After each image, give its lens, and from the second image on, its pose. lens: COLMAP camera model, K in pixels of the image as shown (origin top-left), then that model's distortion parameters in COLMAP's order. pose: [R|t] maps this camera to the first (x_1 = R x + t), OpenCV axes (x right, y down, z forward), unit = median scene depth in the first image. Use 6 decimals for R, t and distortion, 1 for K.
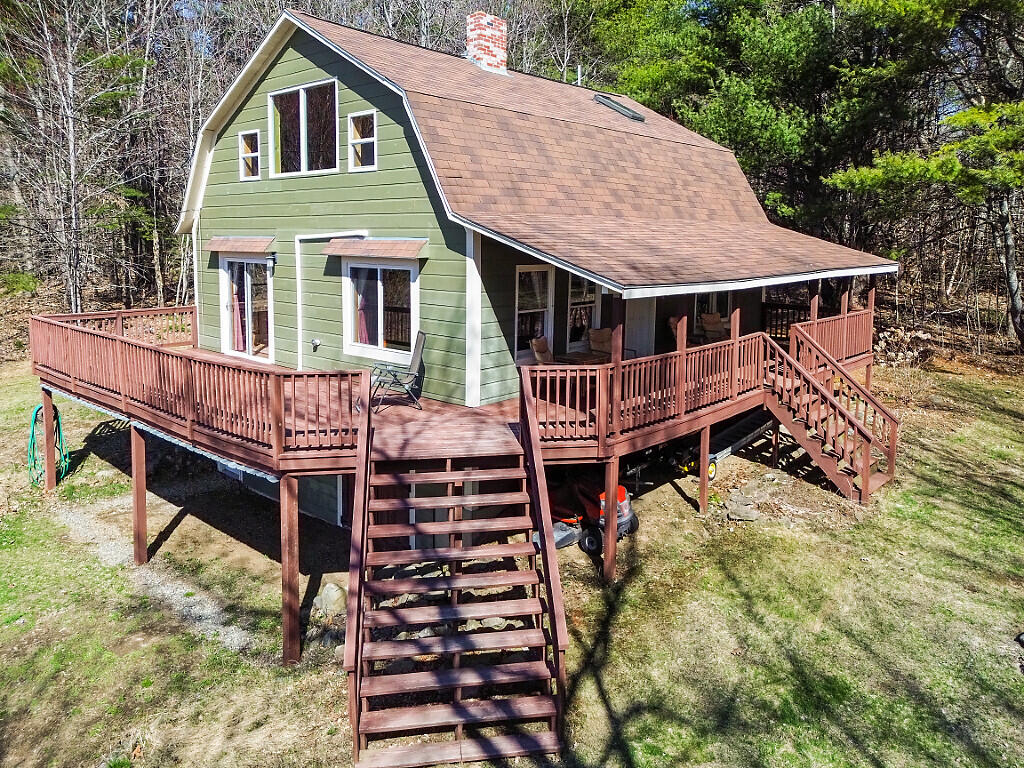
lens RADIAL K [[719.9, 0, 524.9], [0, 719.9, 355.8], [0, 0, 1]] dist [0.053101, -0.028471]
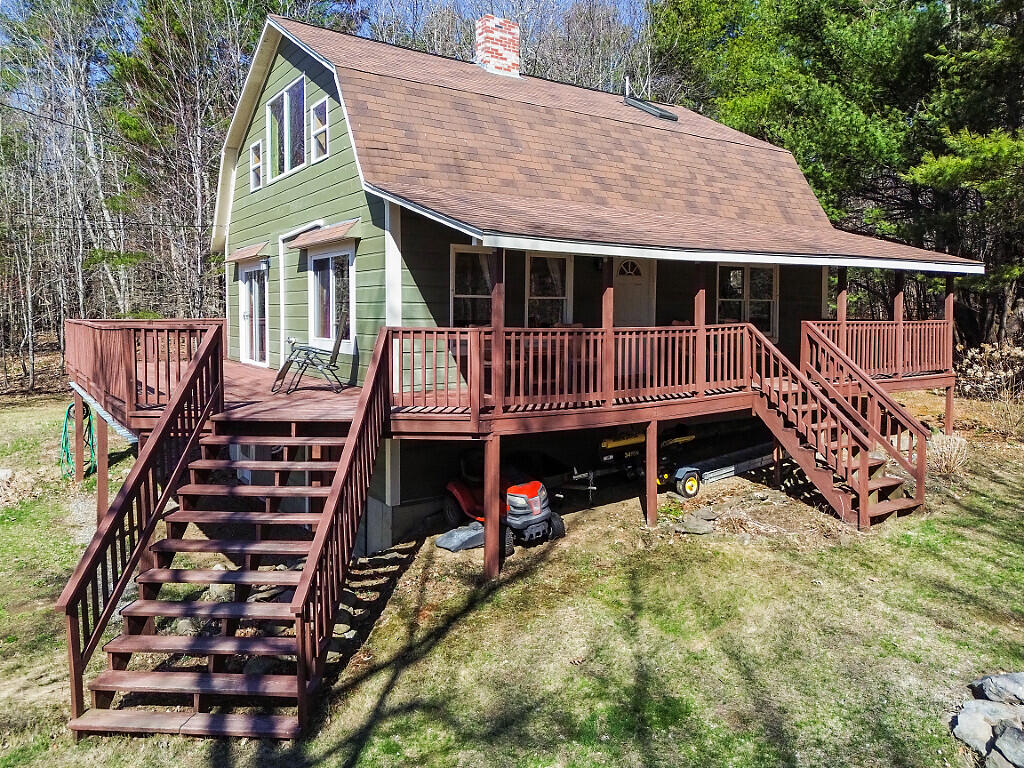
lens RADIAL K [[719.9, 0, 519.0], [0, 719.9, 376.6], [0, 0, 1]] dist [0.053101, -0.028471]
pose [[0.972500, 0.011893, -0.232599, 0.277694], [-0.027817, 0.997478, -0.065301, 0.098283], [0.231236, 0.069975, 0.970378, 0.120839]]
